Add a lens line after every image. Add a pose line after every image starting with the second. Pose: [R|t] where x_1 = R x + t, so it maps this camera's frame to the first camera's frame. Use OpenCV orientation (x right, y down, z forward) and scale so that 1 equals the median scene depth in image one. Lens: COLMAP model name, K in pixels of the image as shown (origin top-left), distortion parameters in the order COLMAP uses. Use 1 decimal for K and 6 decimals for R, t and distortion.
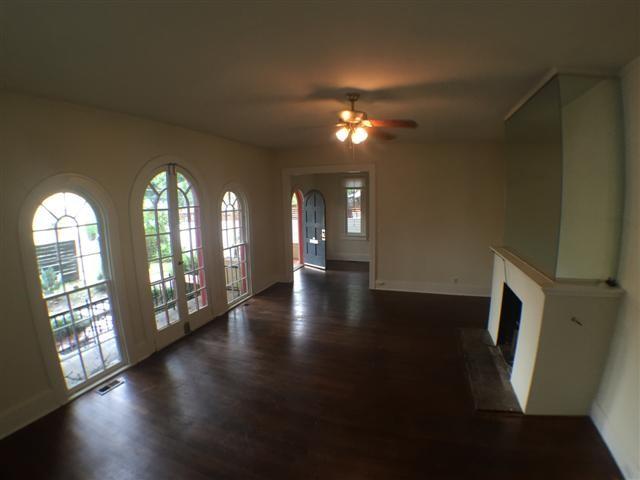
lens RADIAL K [[322.9, 0, 320.0], [0, 322.9, 240.0], [0, 0, 1]] dist [-0.156591, 0.023104]
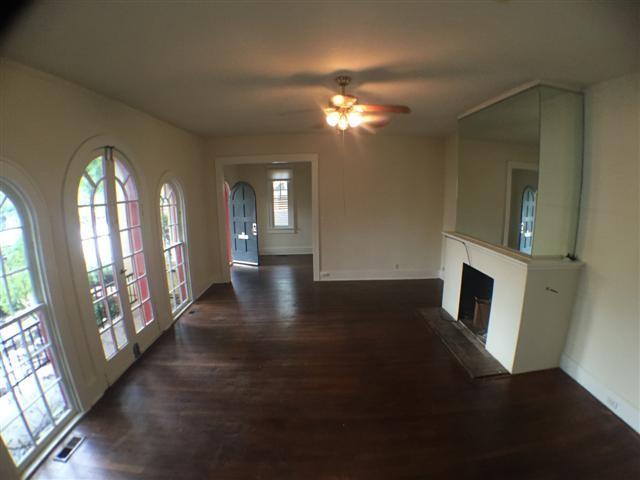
lens RADIAL K [[318.9, 0, 323.6], [0, 318.9, 251.2], [0, 0, 1]] dist [-0.147919, 0.023371]
pose [[0.932178, -0.069328, 0.355300, -0.231480], [0.049128, 0.996638, 0.065574, -0.004361], [-0.358652, -0.043672, 0.932449, 0.101921]]
